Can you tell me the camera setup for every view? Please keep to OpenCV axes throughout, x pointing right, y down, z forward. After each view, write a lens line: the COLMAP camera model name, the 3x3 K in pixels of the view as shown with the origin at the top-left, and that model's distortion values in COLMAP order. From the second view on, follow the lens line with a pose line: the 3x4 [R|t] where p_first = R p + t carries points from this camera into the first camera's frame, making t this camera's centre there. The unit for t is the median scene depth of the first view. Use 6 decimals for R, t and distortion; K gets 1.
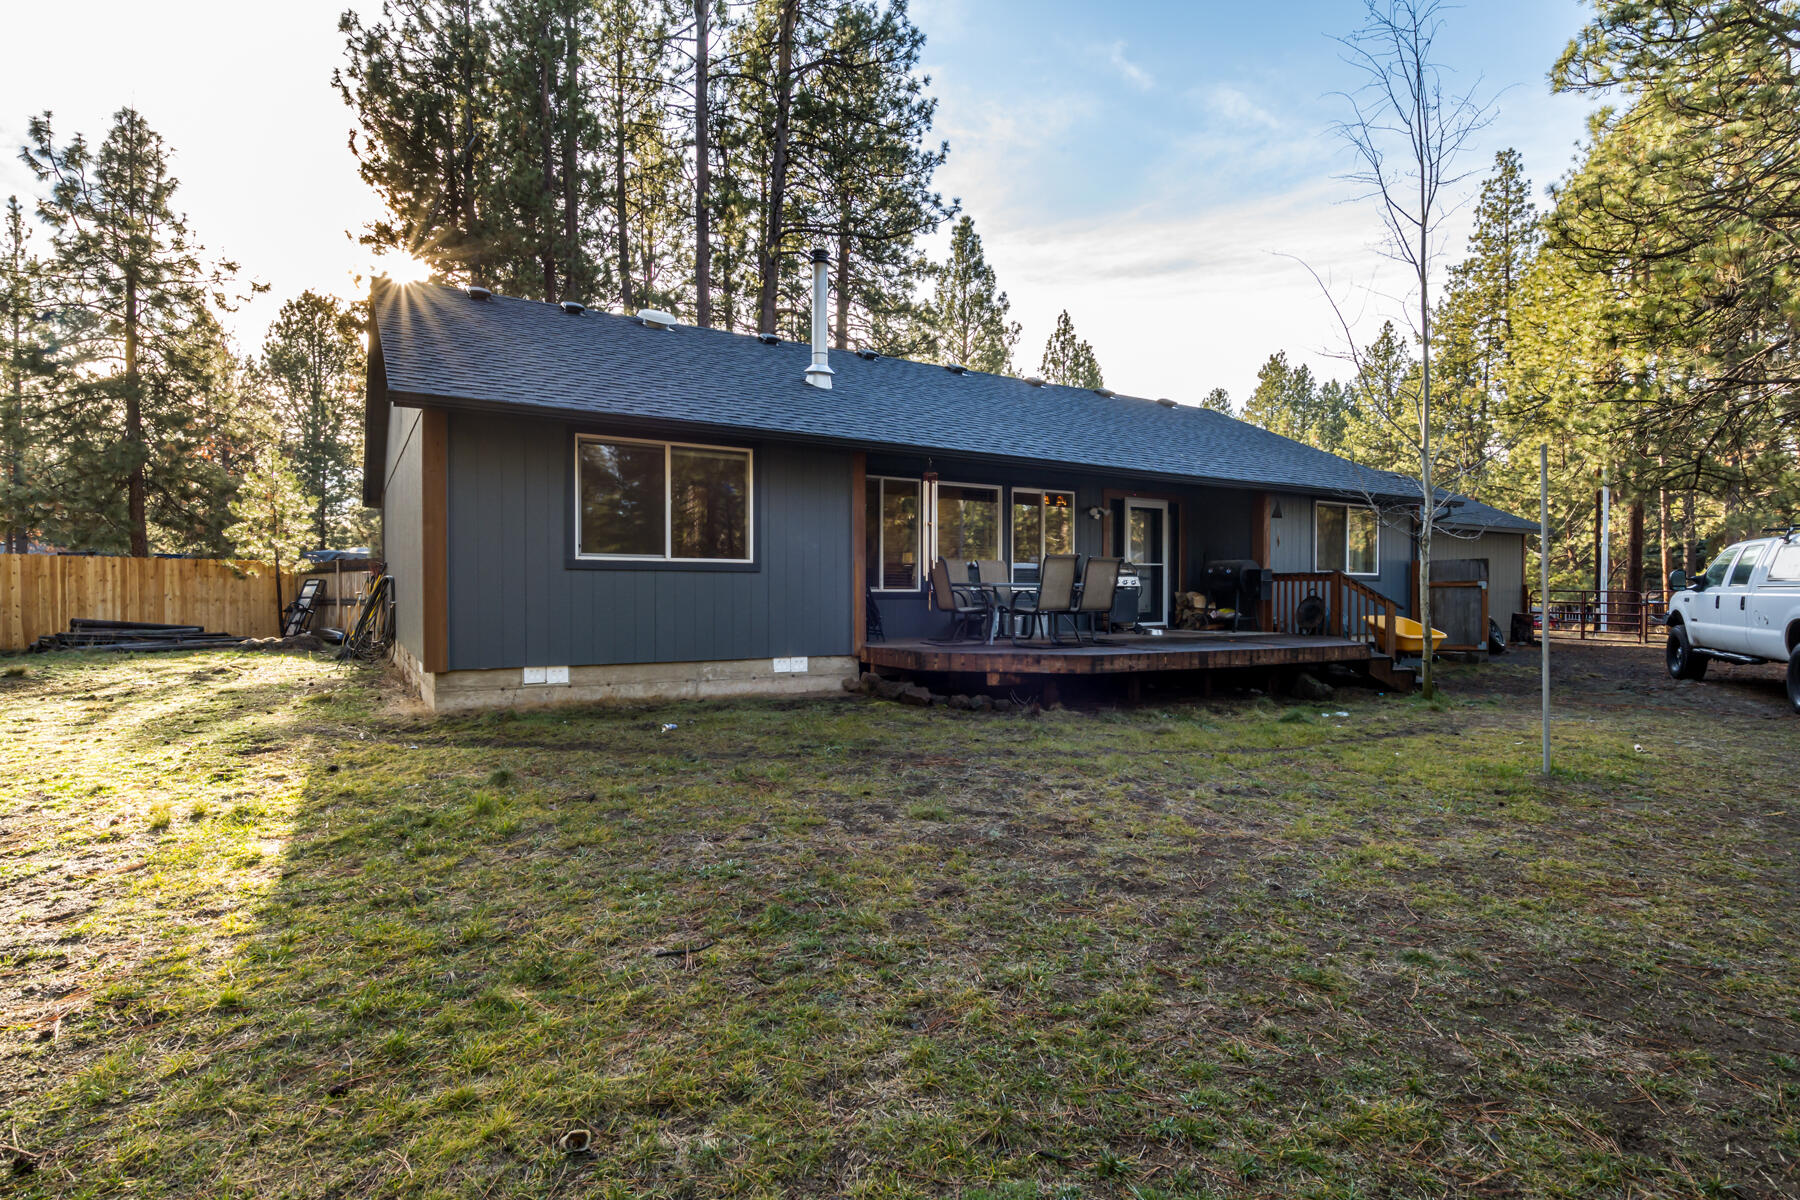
lens RADIAL K [[909.0, 0, 905.3], [0, 909.0, 602.3], [0, 0, 1]] dist [-0.025668, 0.013274]
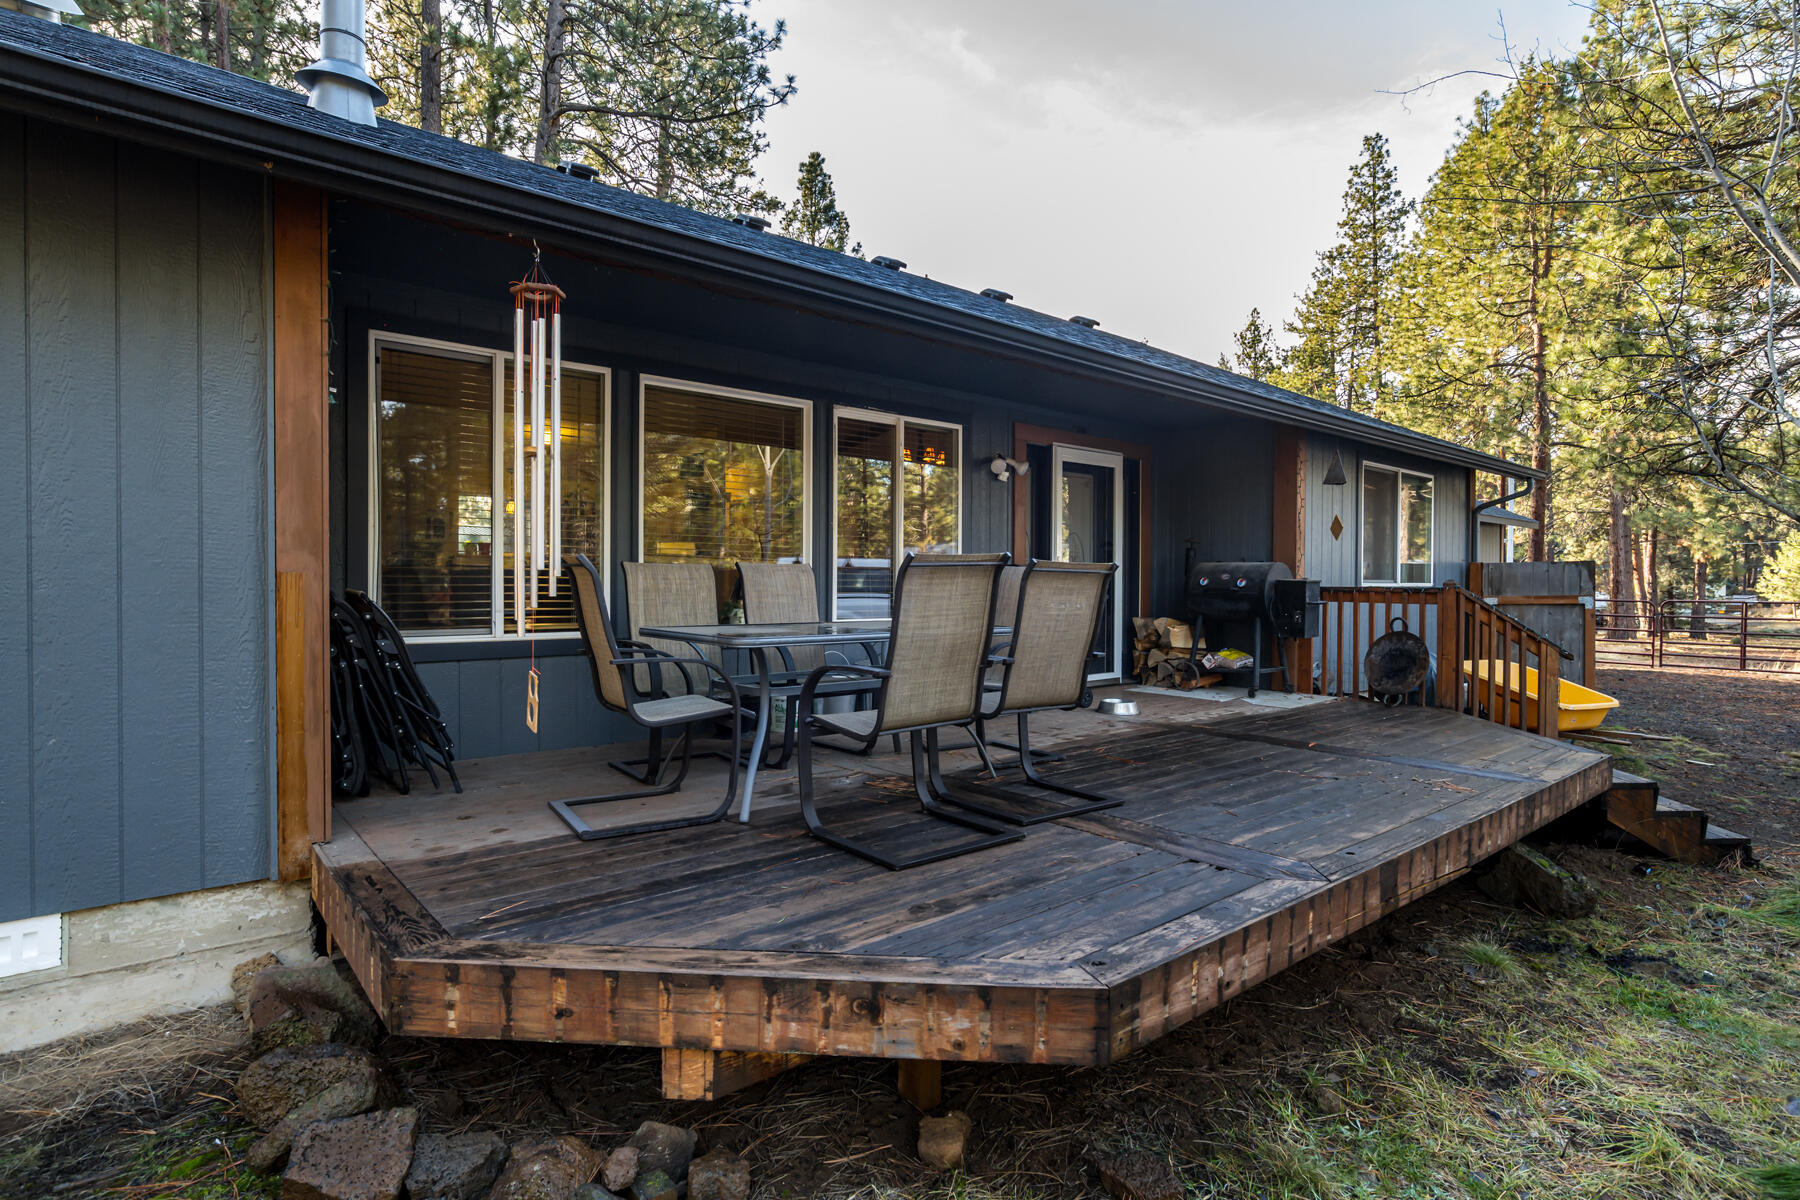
lens RADIAL K [[909.0, 0, 905.3], [0, 909.0, 602.3], [0, 0, 1]] dist [-0.025668, 0.013274]
pose [[0.988319, -0.000671, 0.152399, 0.020592], [-0.001072, 0.999935, 0.011351, -0.007654], [-0.152397, -0.011382, 0.988254, 0.132751]]
